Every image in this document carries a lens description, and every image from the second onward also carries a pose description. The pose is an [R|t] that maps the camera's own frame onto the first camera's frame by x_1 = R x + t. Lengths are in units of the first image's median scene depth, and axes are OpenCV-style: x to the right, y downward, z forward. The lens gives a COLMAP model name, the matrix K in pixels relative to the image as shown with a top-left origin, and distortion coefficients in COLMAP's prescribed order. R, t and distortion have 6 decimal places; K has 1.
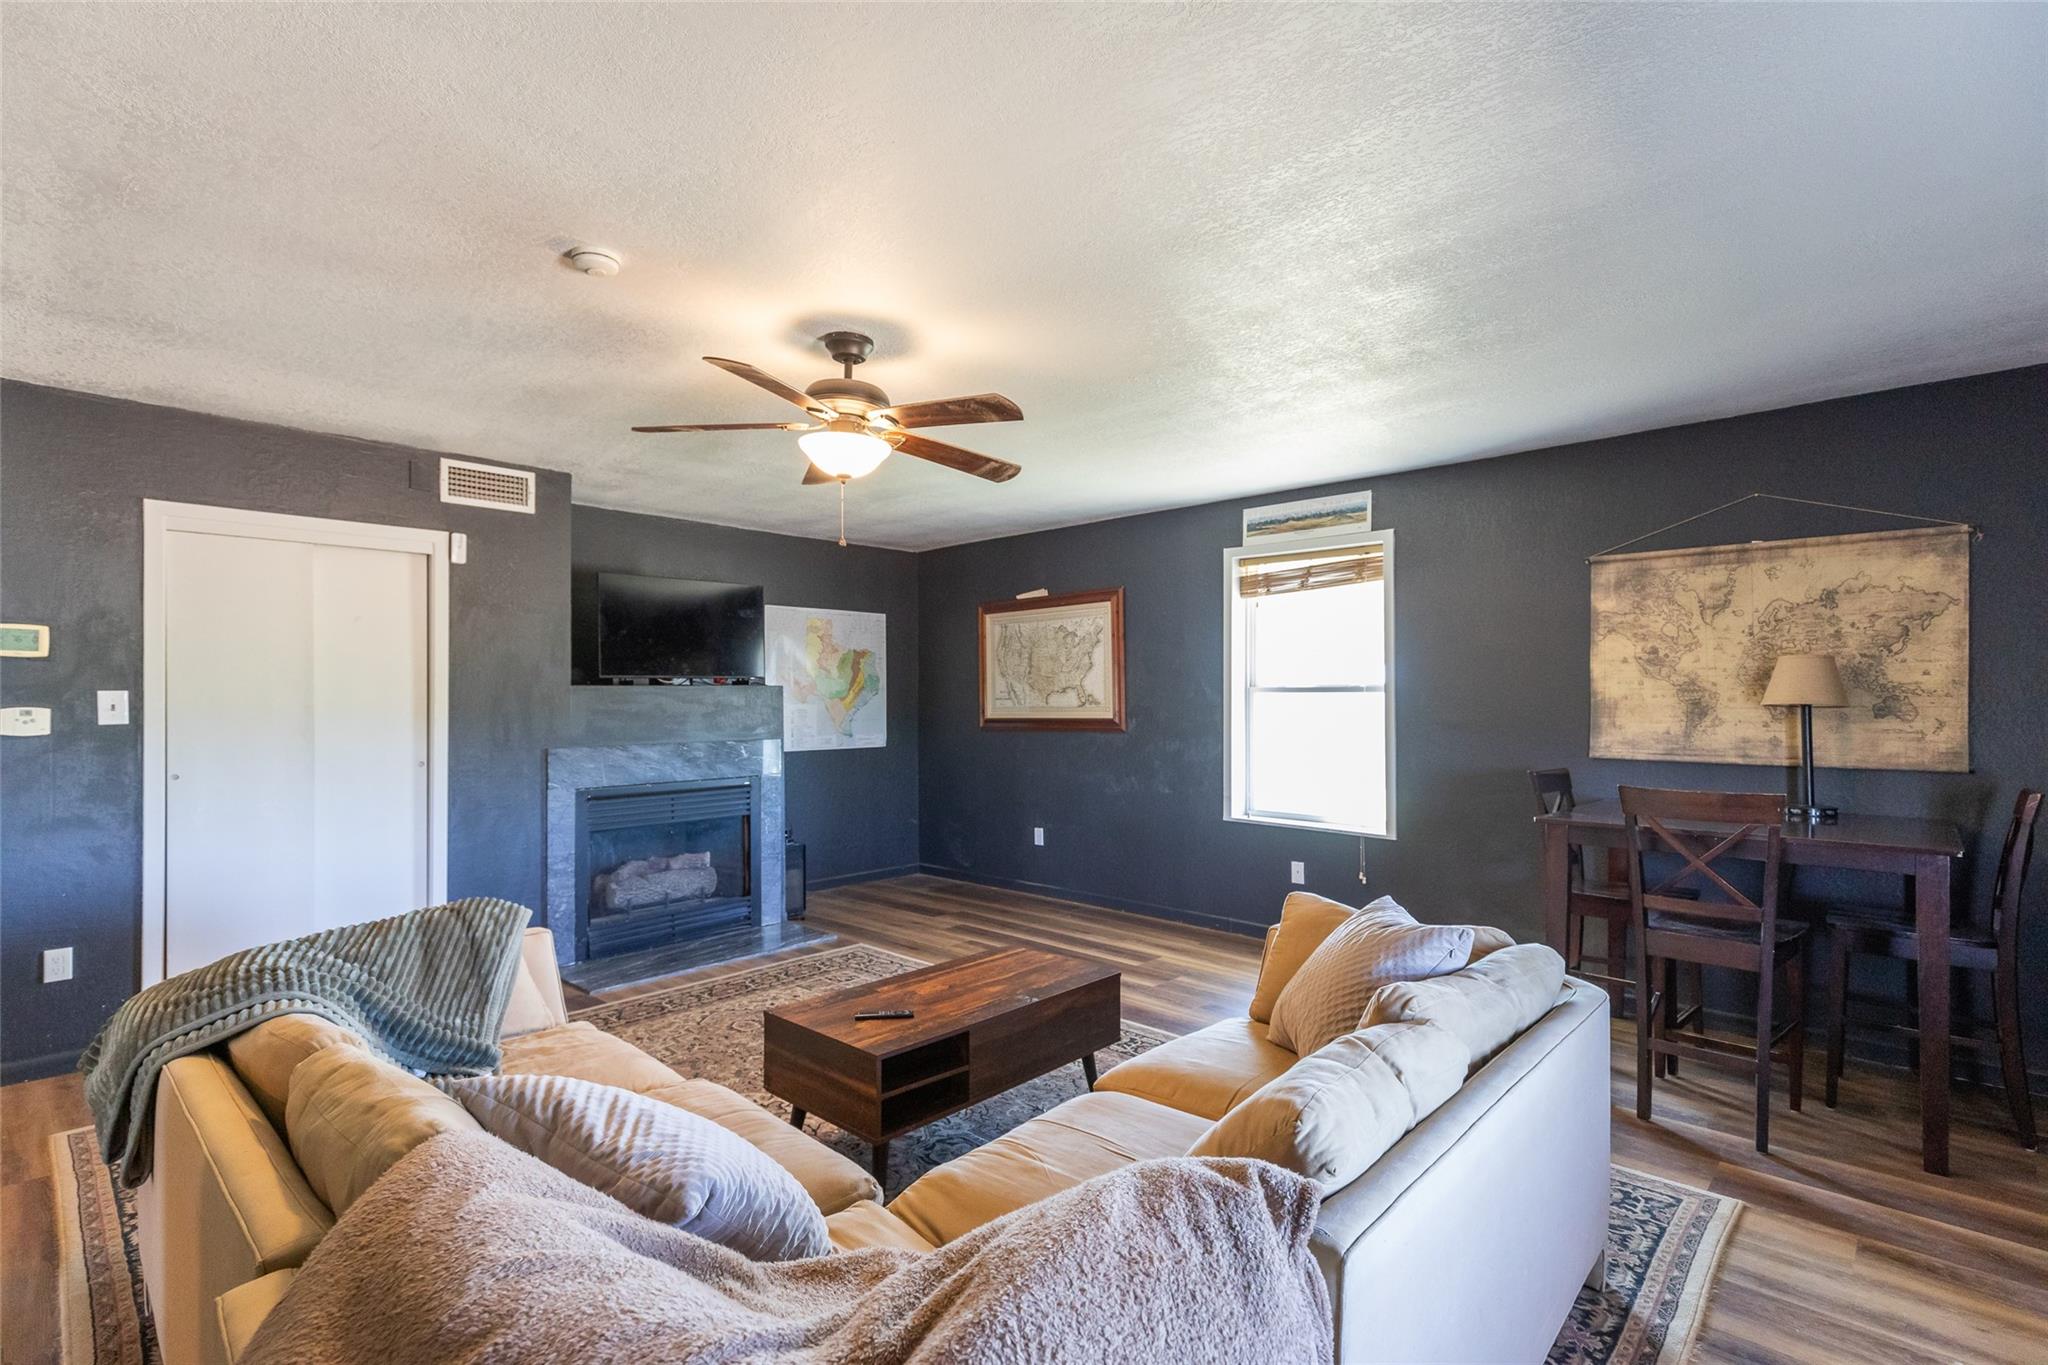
lens RADIAL K [[937.8, 0, 1024.0], [0, 937.8, 682.5], [0, 0, 1]] dist [-0.000587, -0.000155]
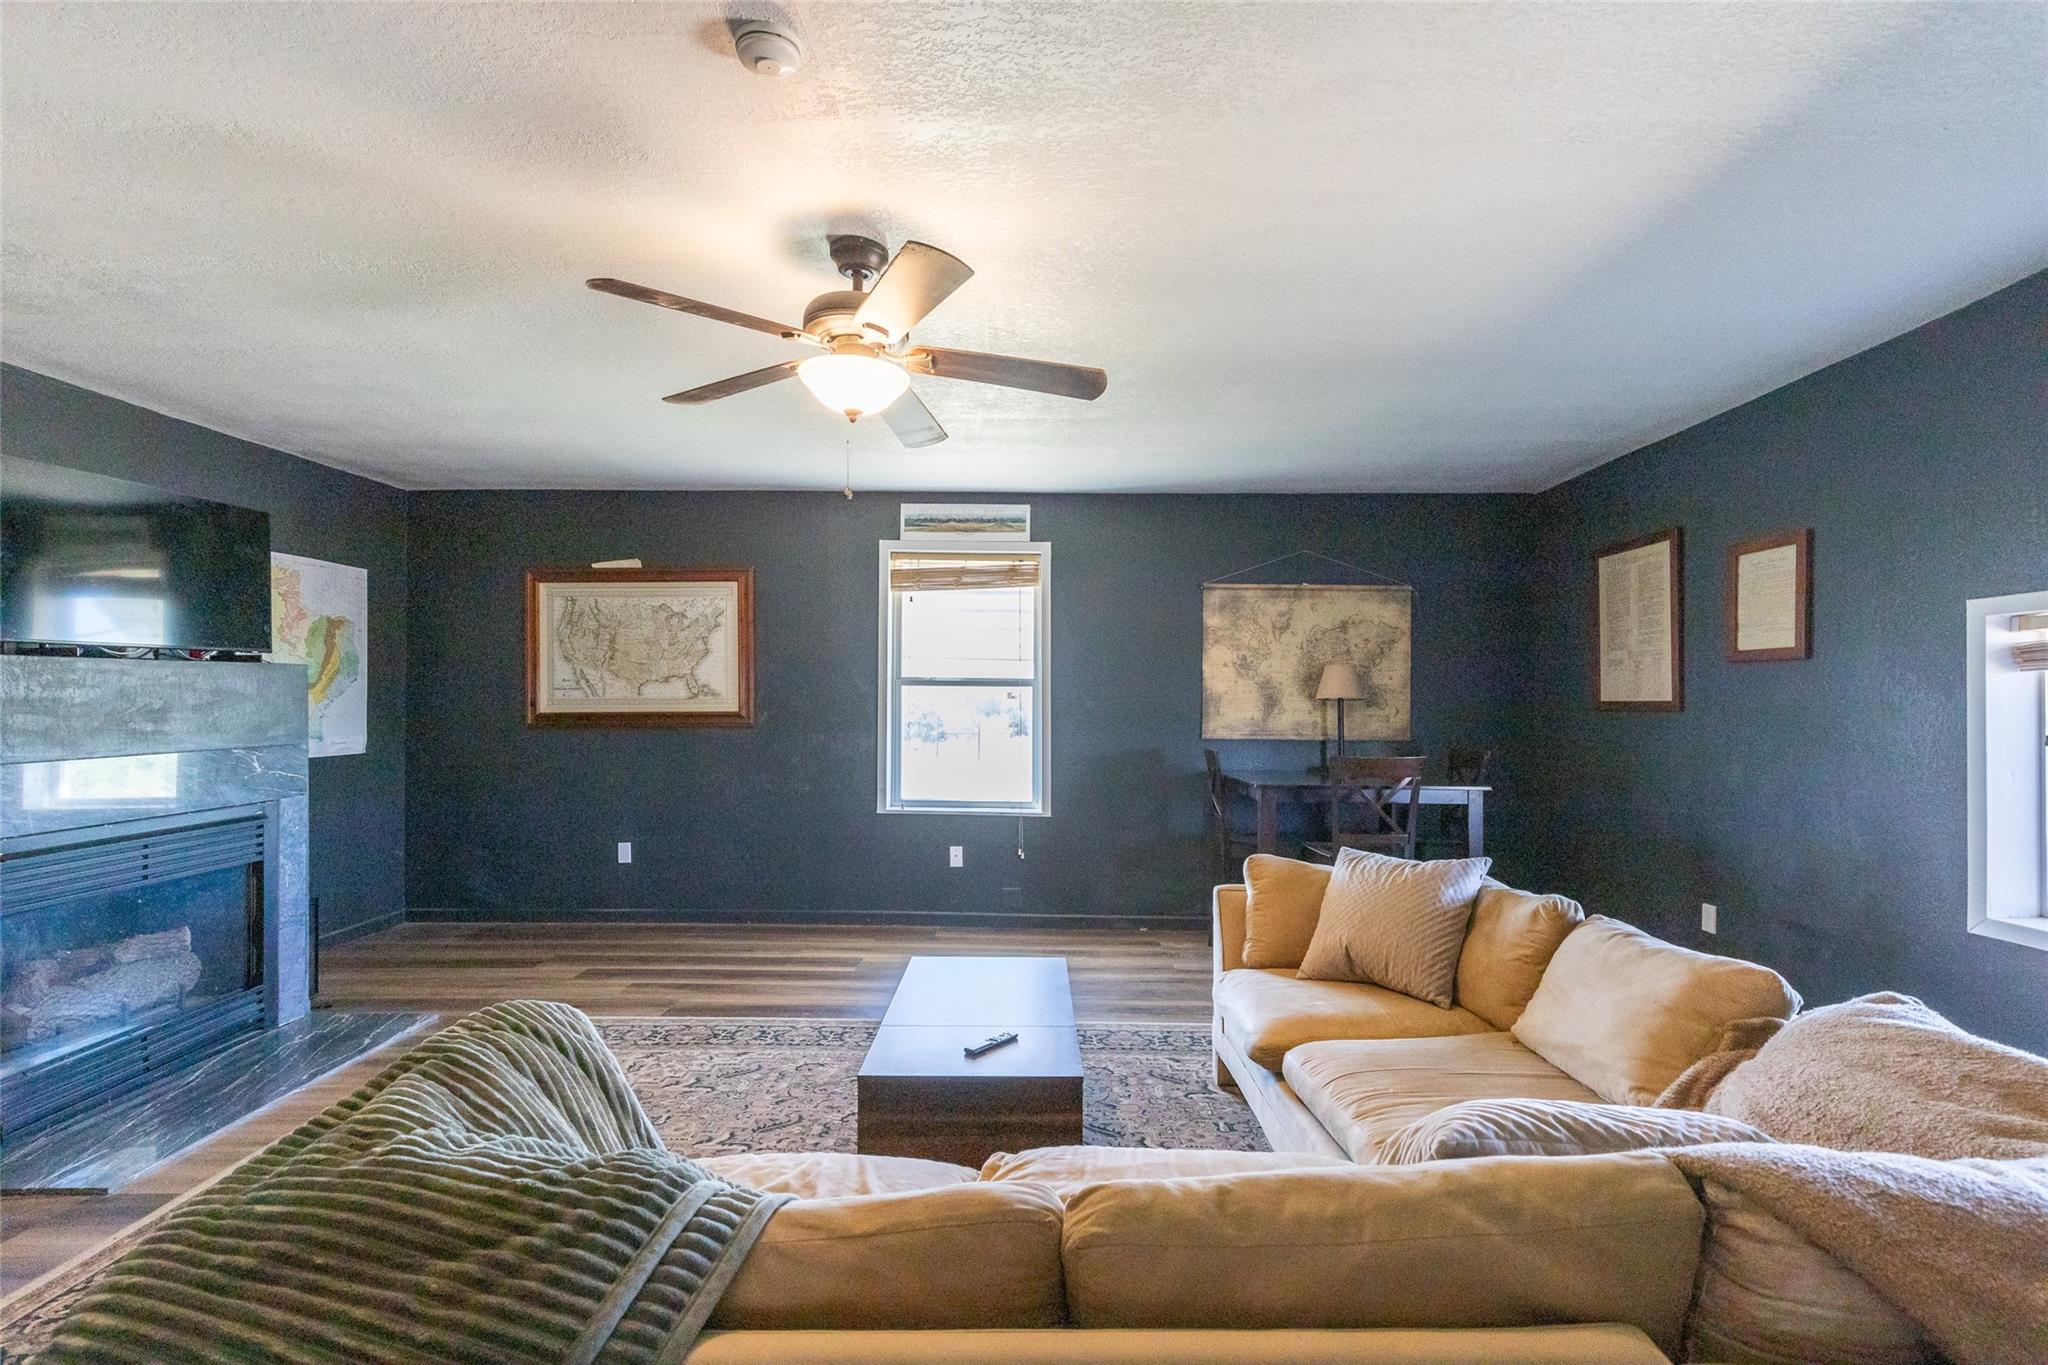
lens RADIAL K [[946.1, 0, 1024.0], [0, 946.1, 682.5], [0, 0, 1]] dist [0.000113, -0.000353]
pose [[0.736232, 0.016914, 0.676518, -0.367668], [-0.019327, 0.999805, -0.003964, 0.009824], [-0.676453, -0.010156, 0.736416, 0.165432]]
